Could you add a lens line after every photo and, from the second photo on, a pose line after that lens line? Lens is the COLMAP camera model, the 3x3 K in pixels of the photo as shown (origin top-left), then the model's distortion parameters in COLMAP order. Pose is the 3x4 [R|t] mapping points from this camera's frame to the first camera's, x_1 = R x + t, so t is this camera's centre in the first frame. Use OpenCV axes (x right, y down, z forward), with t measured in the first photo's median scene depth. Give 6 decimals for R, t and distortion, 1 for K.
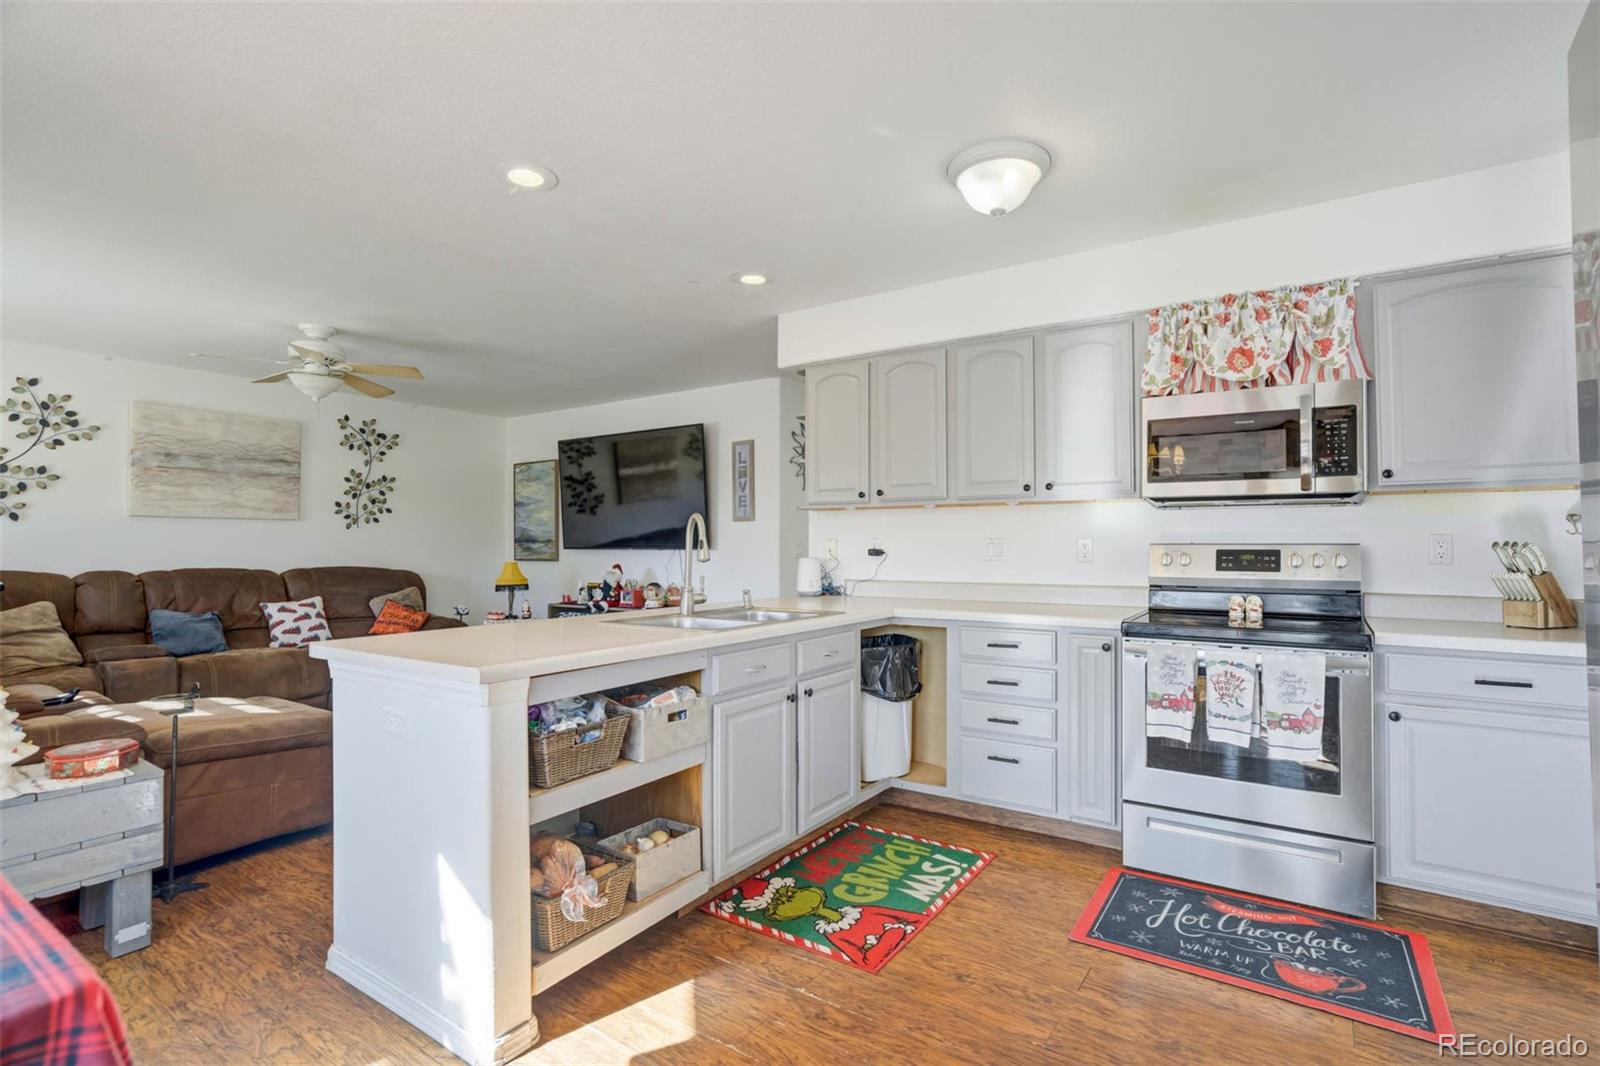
lens RADIAL K [[746.3, 0, 818.7], [0, 746.3, 540.7], [0, 0, 1]] dist [-0.043417, 0.024882]
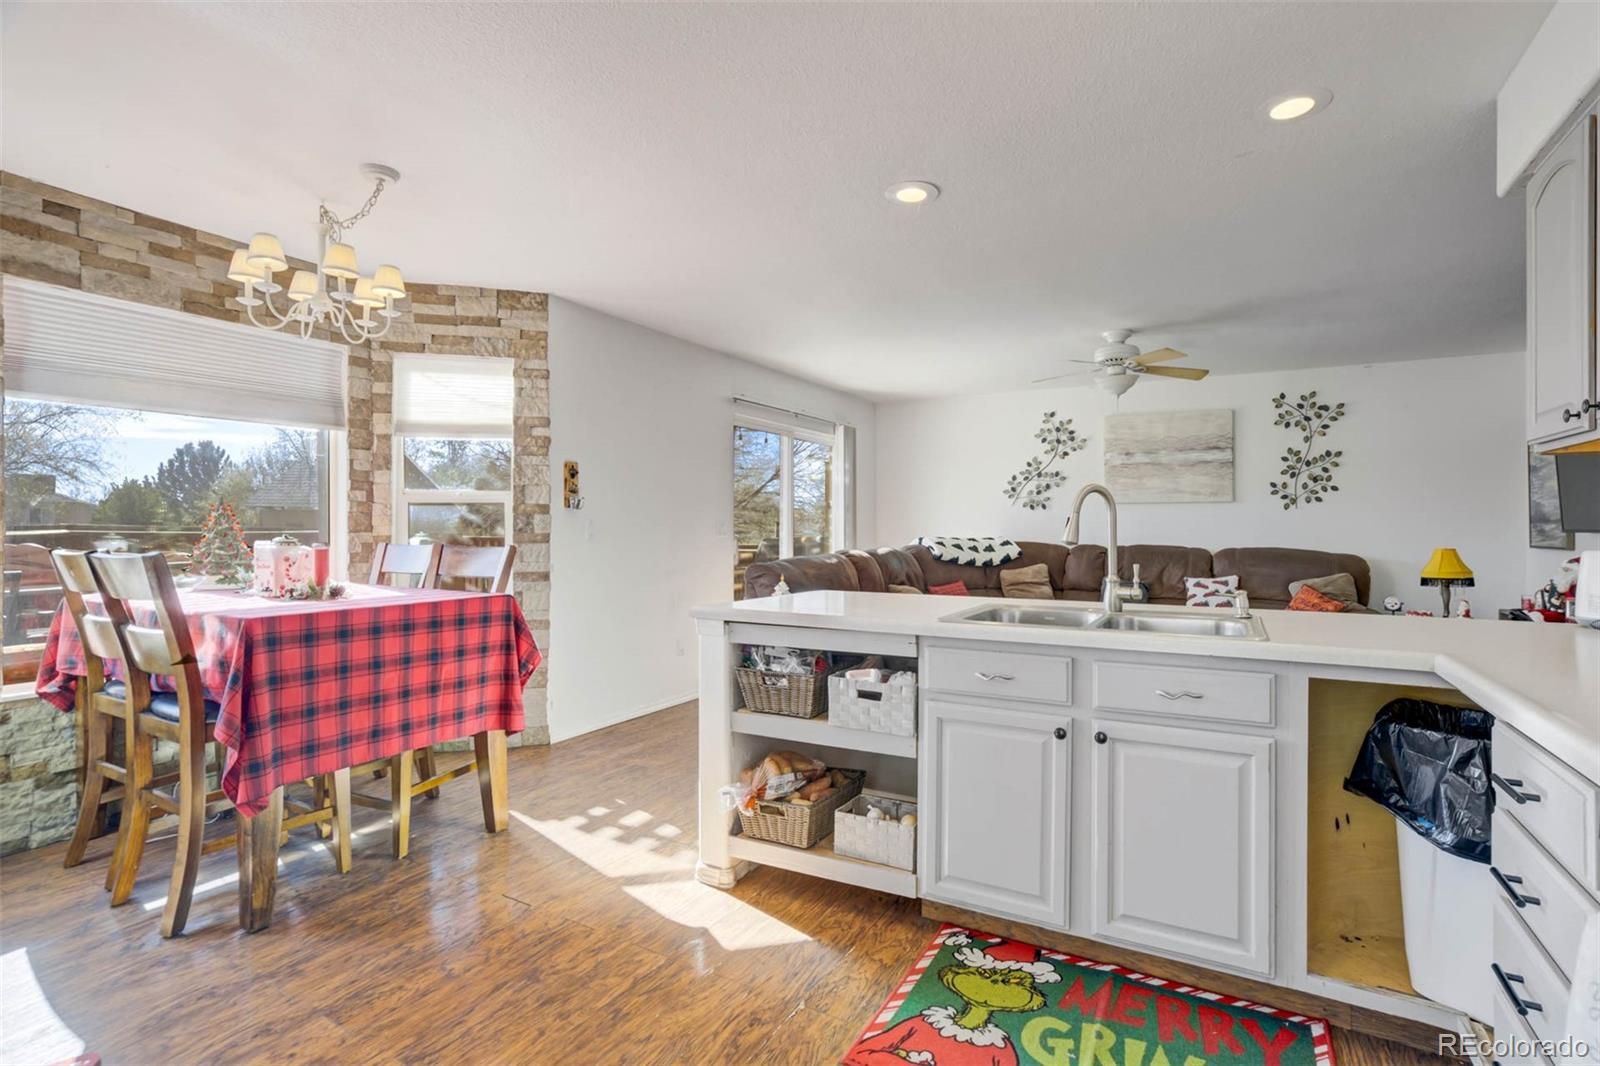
lens RADIAL K [[746.3, 0, 818.7], [0, 746.3, 540.7], [0, 0, 1]] dist [-0.043417, 0.024882]
pose [[0.093308, 0.020295, -0.995430, 0.321912], [0.004213, 0.999775, 0.020779, 0.002978], [0.995628, -0.006132, 0.093202, 0.341591]]
